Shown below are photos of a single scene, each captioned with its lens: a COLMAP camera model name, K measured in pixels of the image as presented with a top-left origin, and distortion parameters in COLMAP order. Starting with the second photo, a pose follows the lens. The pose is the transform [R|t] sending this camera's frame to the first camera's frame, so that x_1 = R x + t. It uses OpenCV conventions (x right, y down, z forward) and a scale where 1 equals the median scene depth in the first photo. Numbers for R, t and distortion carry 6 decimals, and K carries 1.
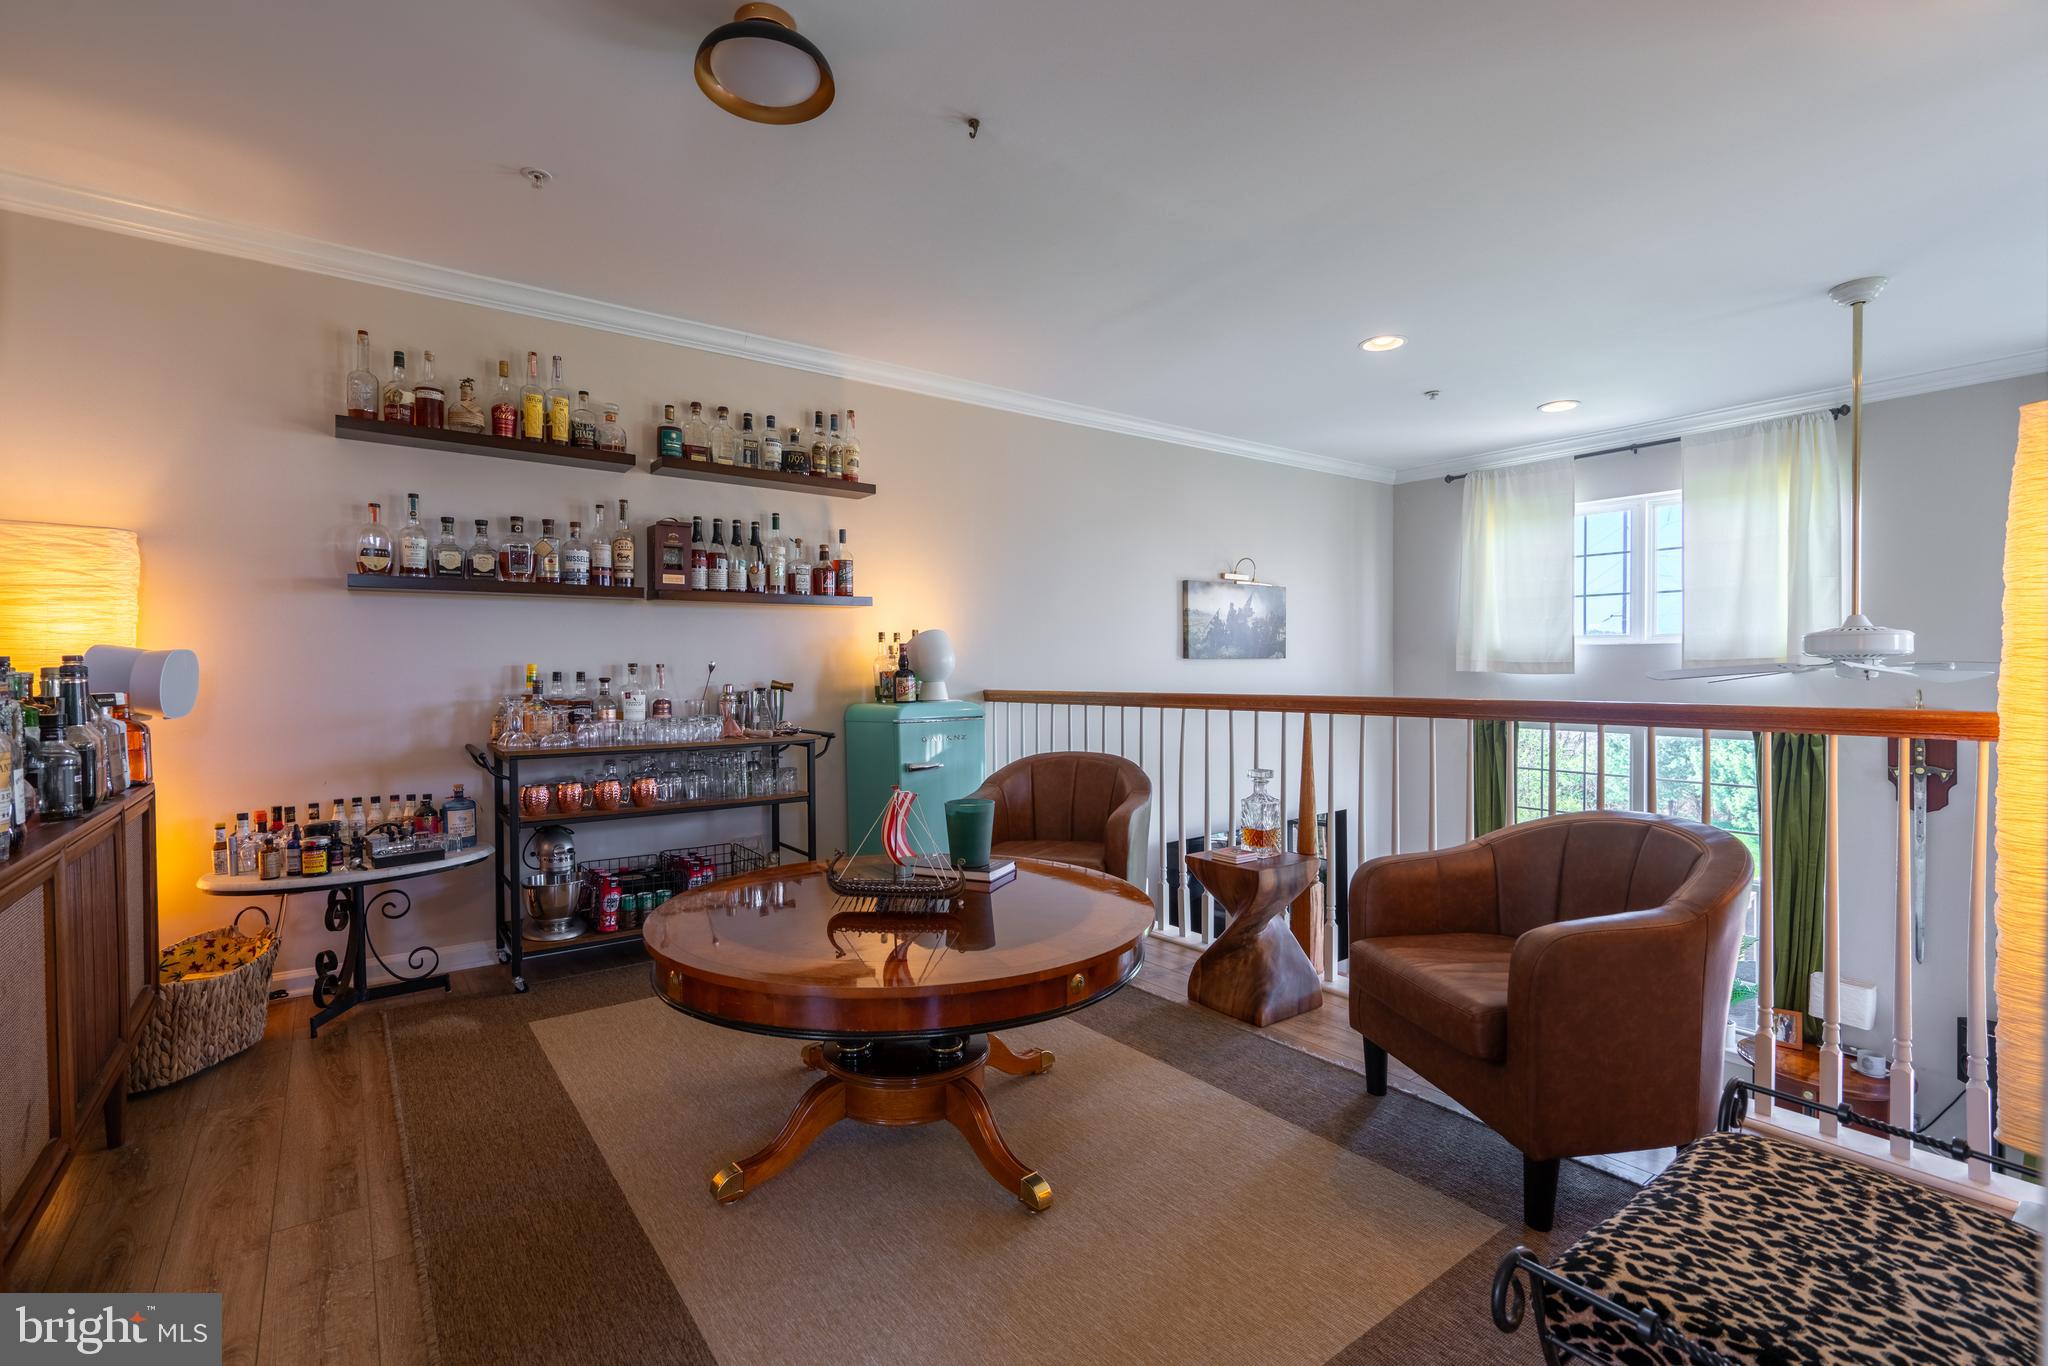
lens RADIAL K [[914.9, 0, 1012.1], [0, 914.9, 679.3], [0, 0, 1]] dist [-0.006201, 0.003812]
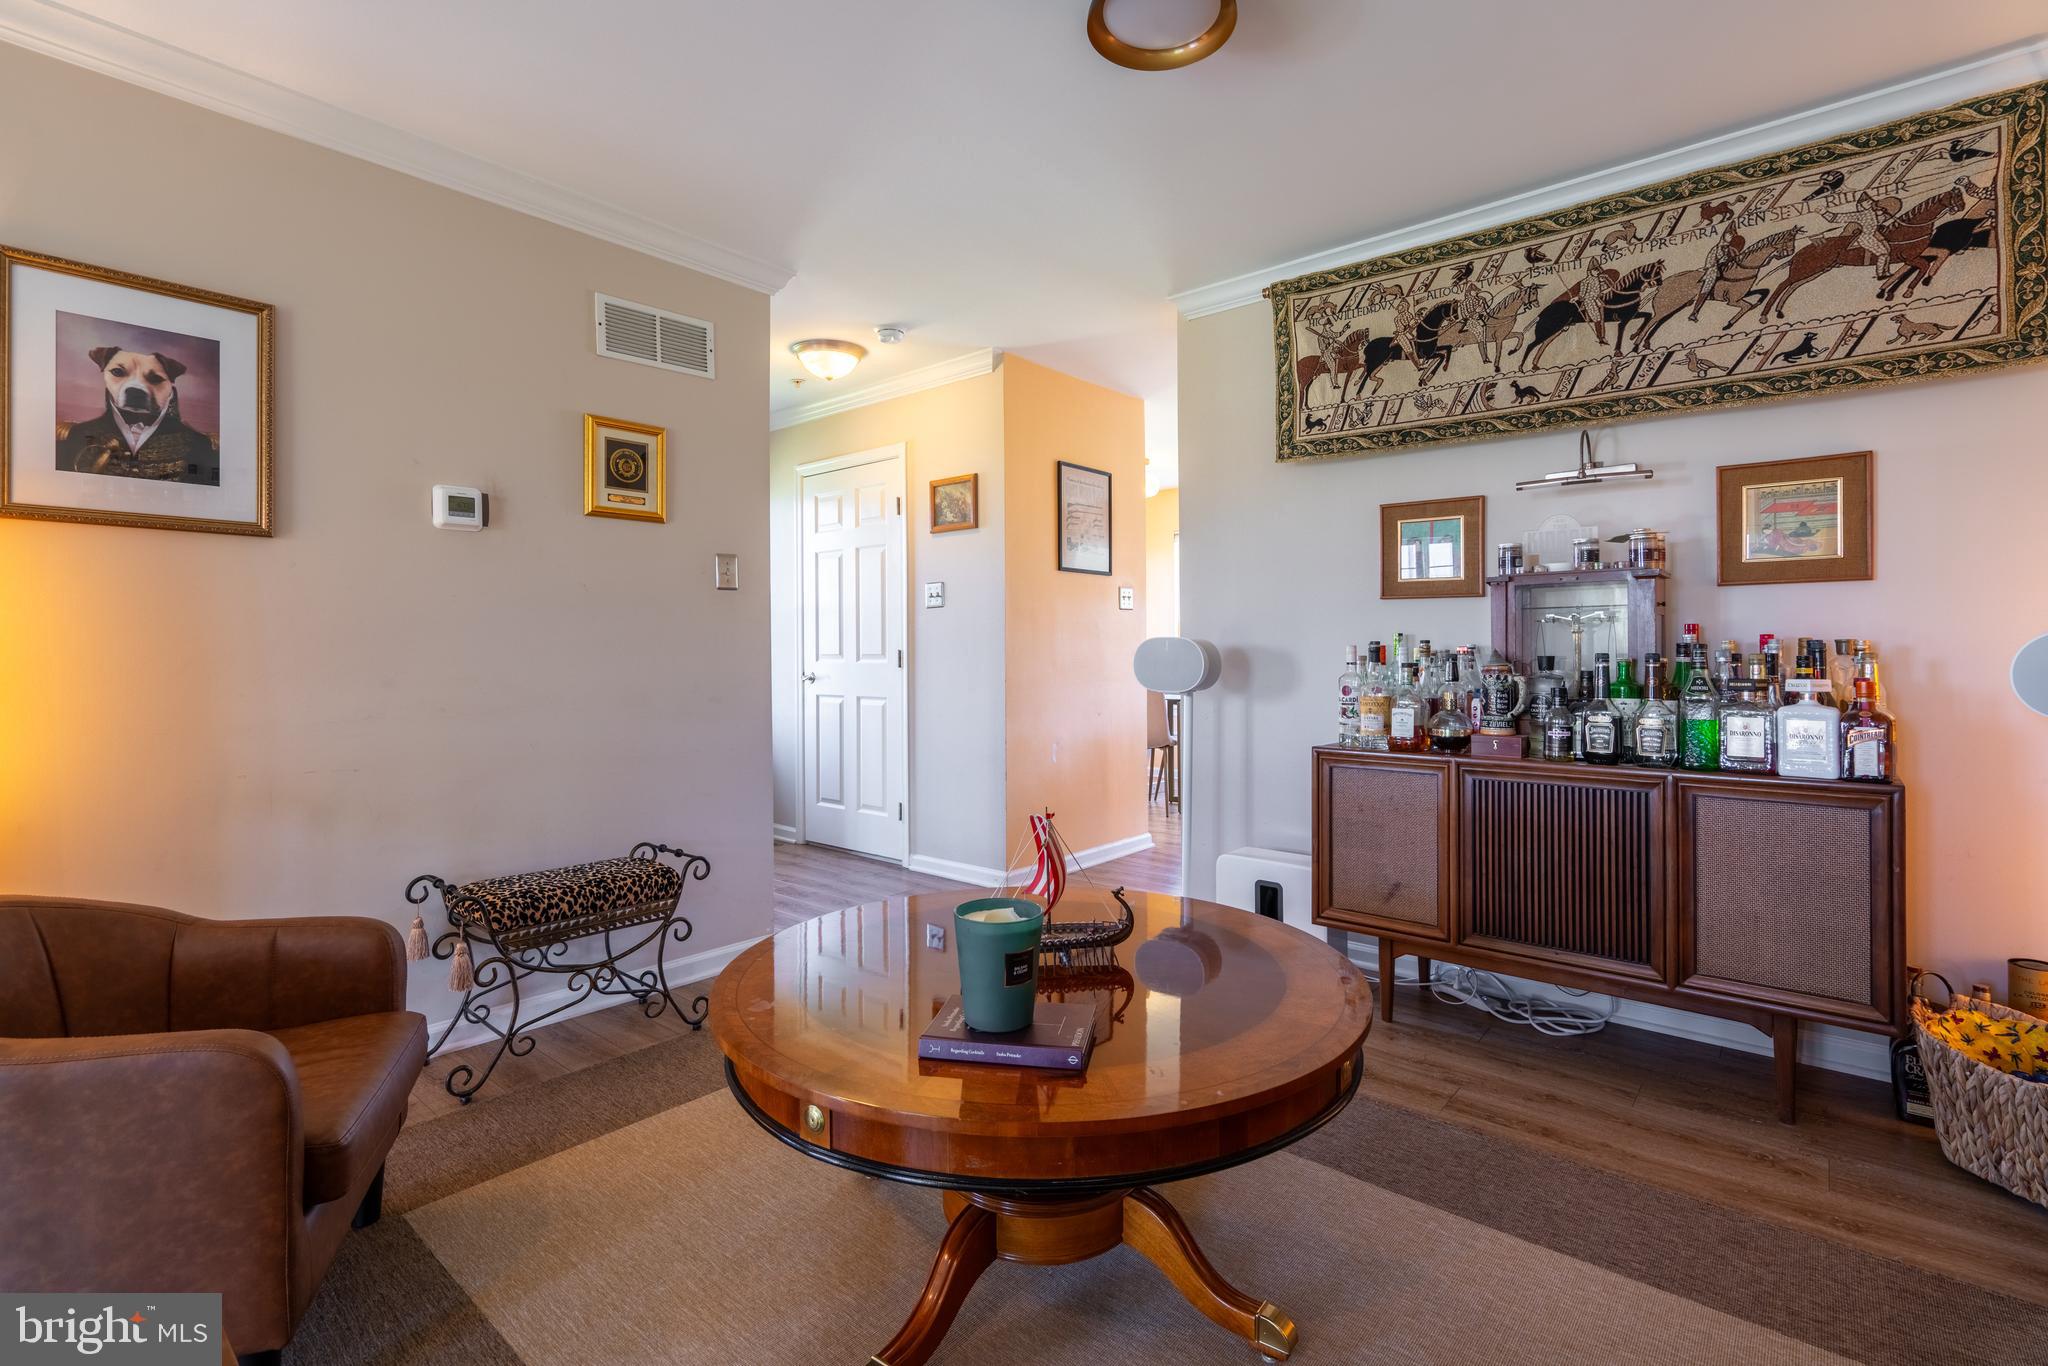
lens RADIAL K [[943.6, 0, 1037.1], [0, 943.6, 653.9], [0, 0, 1]] dist [0.009376, 0.000208]
pose [[-0.971913, 0.012331, -0.235016, 0.031433], [0.008919, 0.999839, 0.015576, -0.014335], [0.235170, 0.013042, -0.971867, 0.776630]]
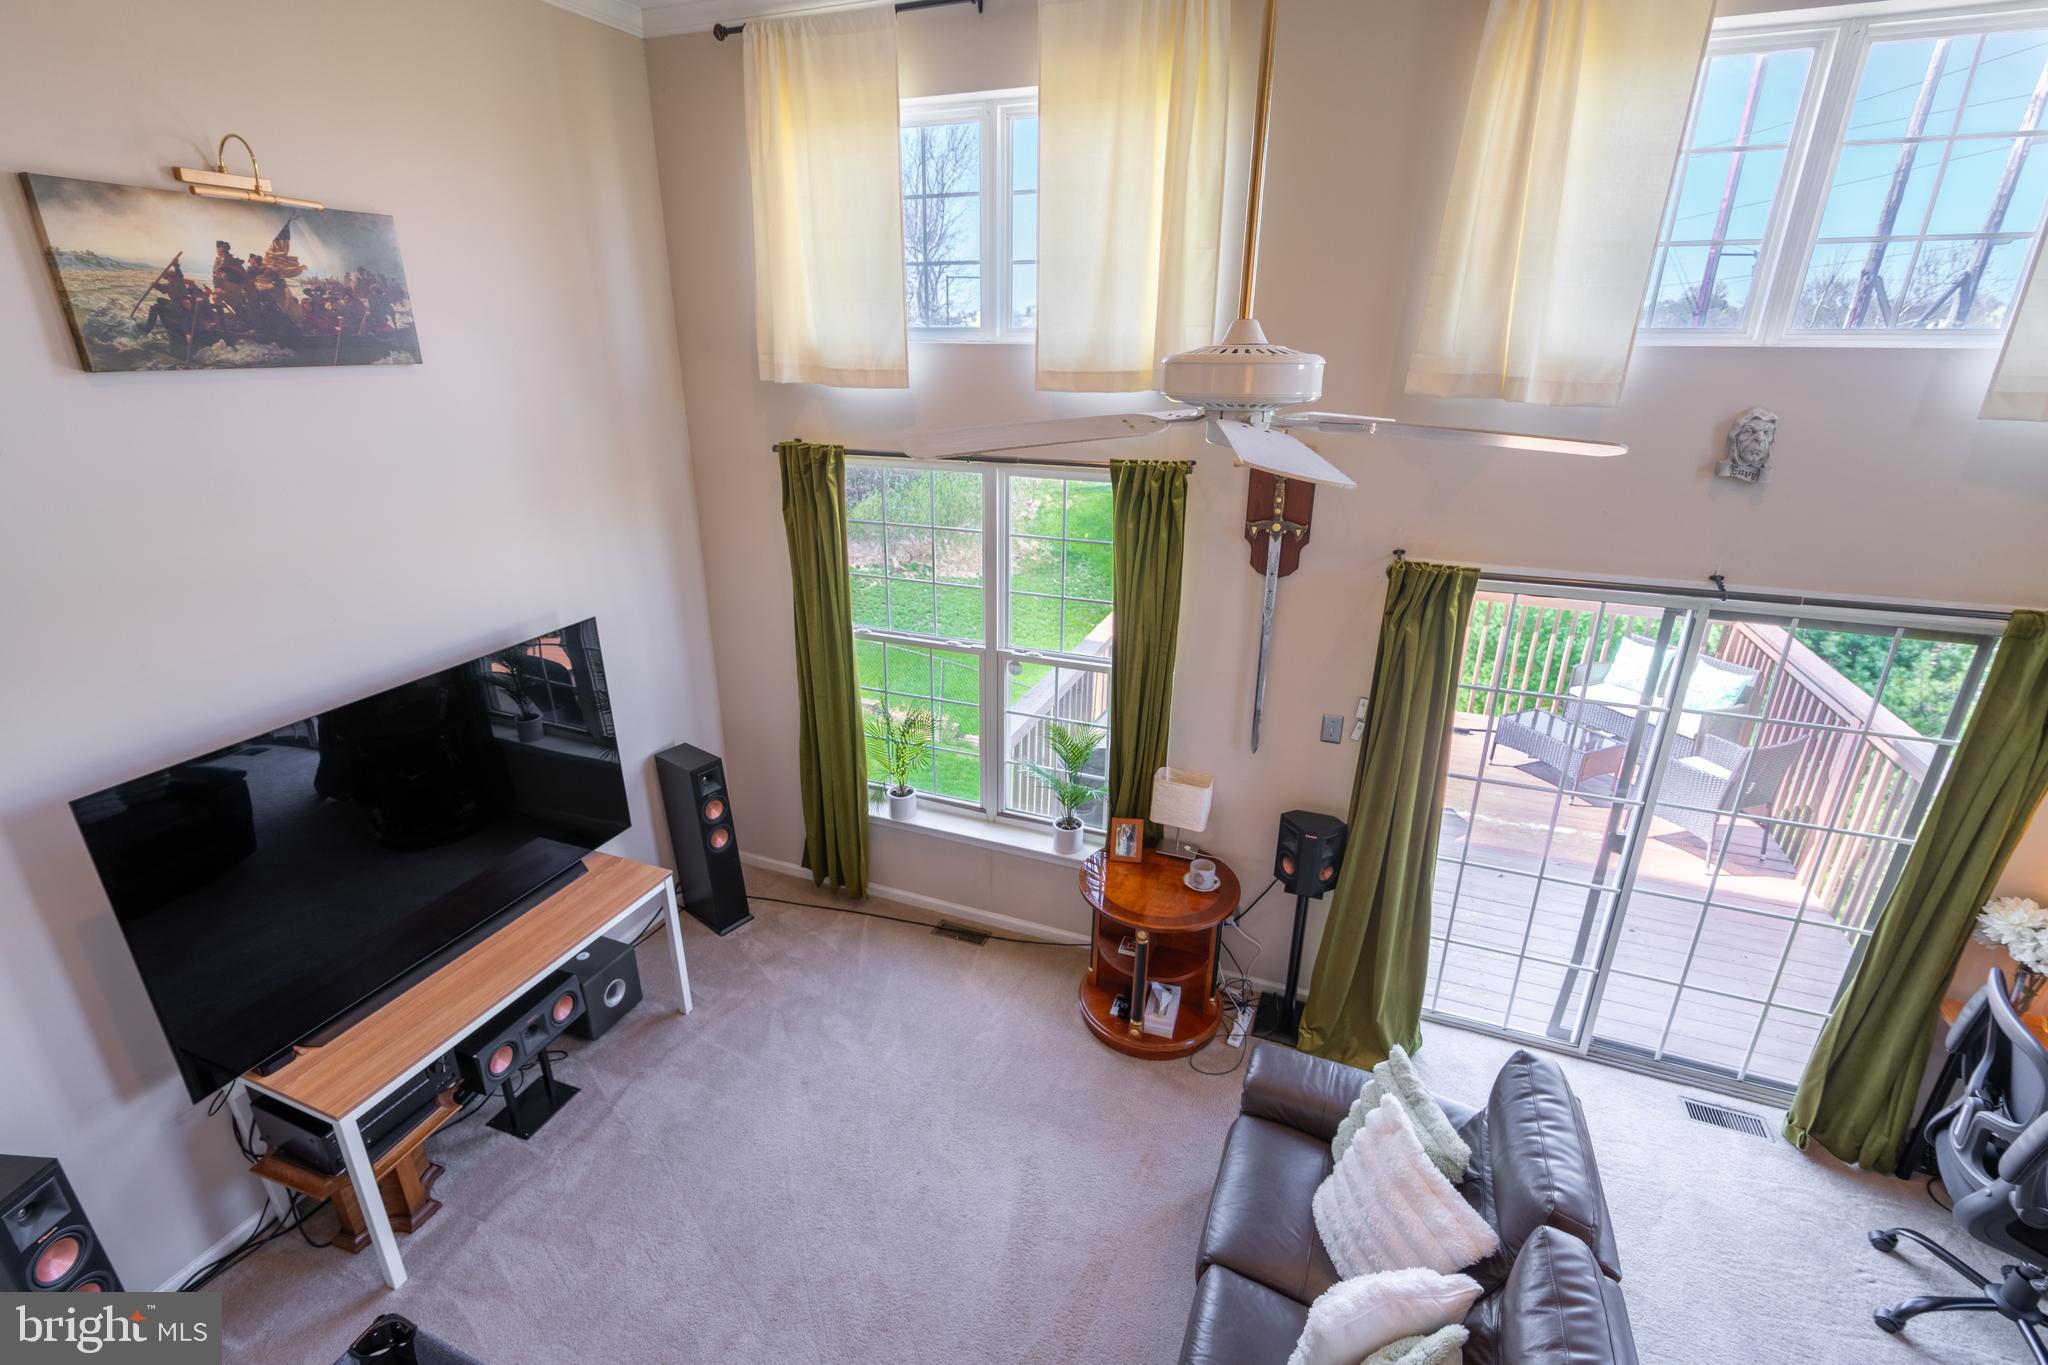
lens RADIAL K [[914.9, 0, 1012.1], [0, 914.9, 678.8], [0, 0, 1]] dist [-0.006201, 0.003812]
pose [[0.857349, -0.169603, 0.485991, 0.366880], [-0.002618, 0.942708, 0.333607, -0.034515], [-0.514728, -0.287290, 0.807786, 0.411337]]
